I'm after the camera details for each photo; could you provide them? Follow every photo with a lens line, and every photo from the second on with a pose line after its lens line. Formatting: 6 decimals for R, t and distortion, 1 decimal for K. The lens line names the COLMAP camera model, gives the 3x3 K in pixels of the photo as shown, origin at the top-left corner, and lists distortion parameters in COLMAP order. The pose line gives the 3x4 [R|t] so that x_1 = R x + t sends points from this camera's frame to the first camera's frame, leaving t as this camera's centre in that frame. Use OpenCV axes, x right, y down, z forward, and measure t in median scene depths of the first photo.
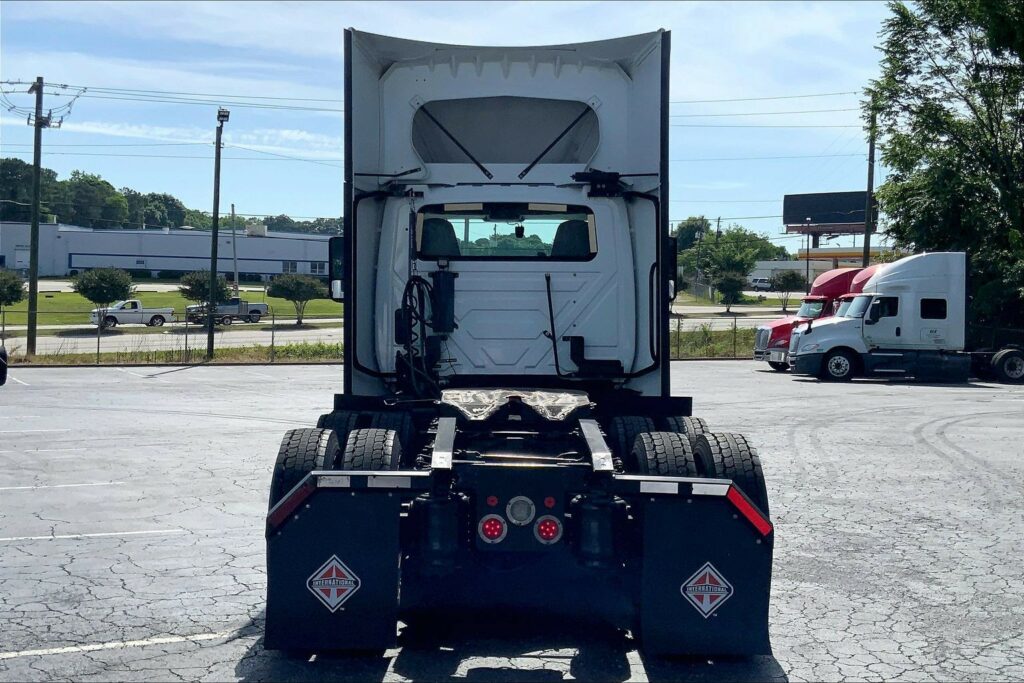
lens RADIAL K [[1232.8, 0, 536.1], [0, 1232.8, 304.1], [0, 0, 1]] dist [0.082827, 0.000000]
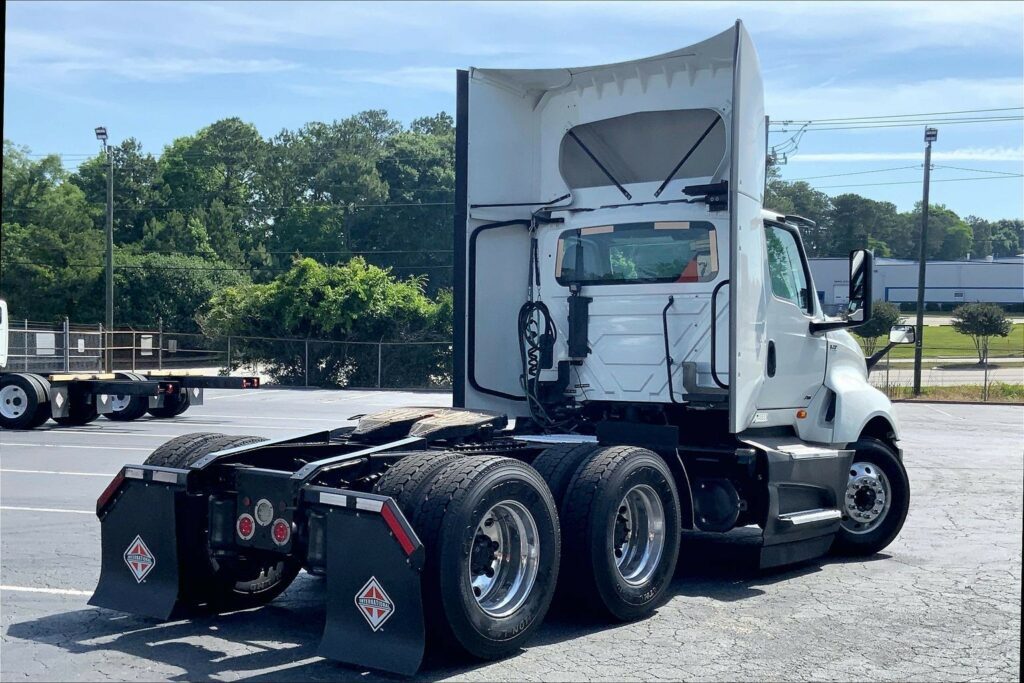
lens RADIAL K [[1310.0, 0, 511.7], [0, 1310.0, 343.7], [0, 0, 1]] dist [0.057563, 0.000000]
pose [[0.776328, -0.000931, -0.630329, 0.154972], [0.002428, 0.999996, 0.001514, 0.002841], [0.630325, -0.002706, 0.776327, 0.040894]]
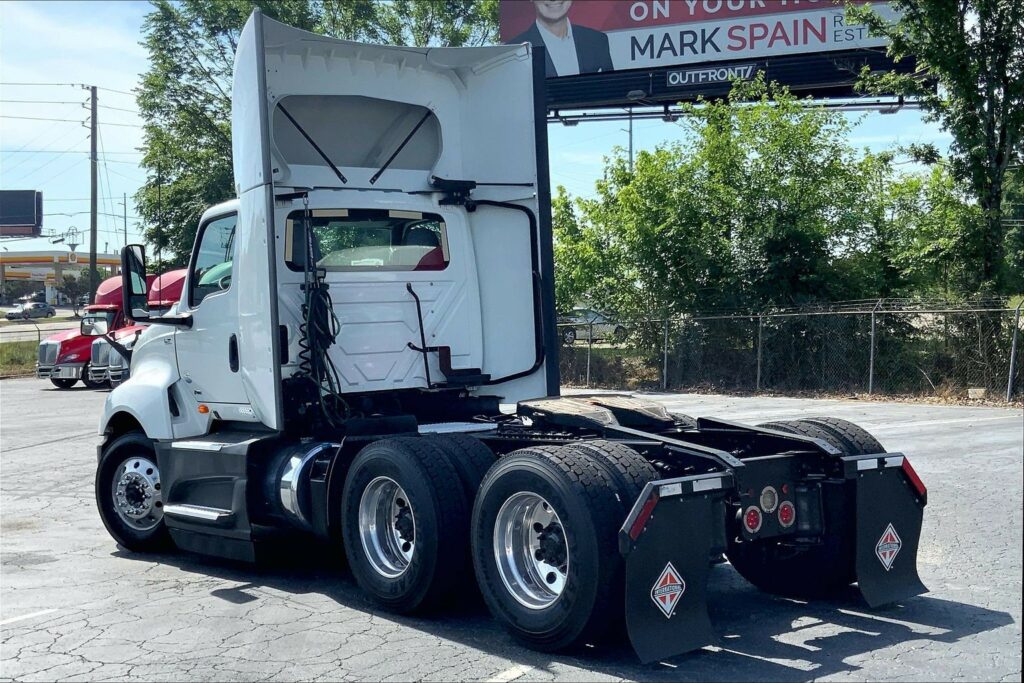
lens RADIAL K [[1310.0, 0, 511.5], [0, 1310.0, 341.1], [0, 0, 1]] dist [0.057563, 0.000000]
pose [[0.797195, -0.044338, 0.602092, -0.154970], [0.030912, 0.998989, 0.032638, -0.003016], [-0.602930, -0.007407, 0.797760, 0.037351]]
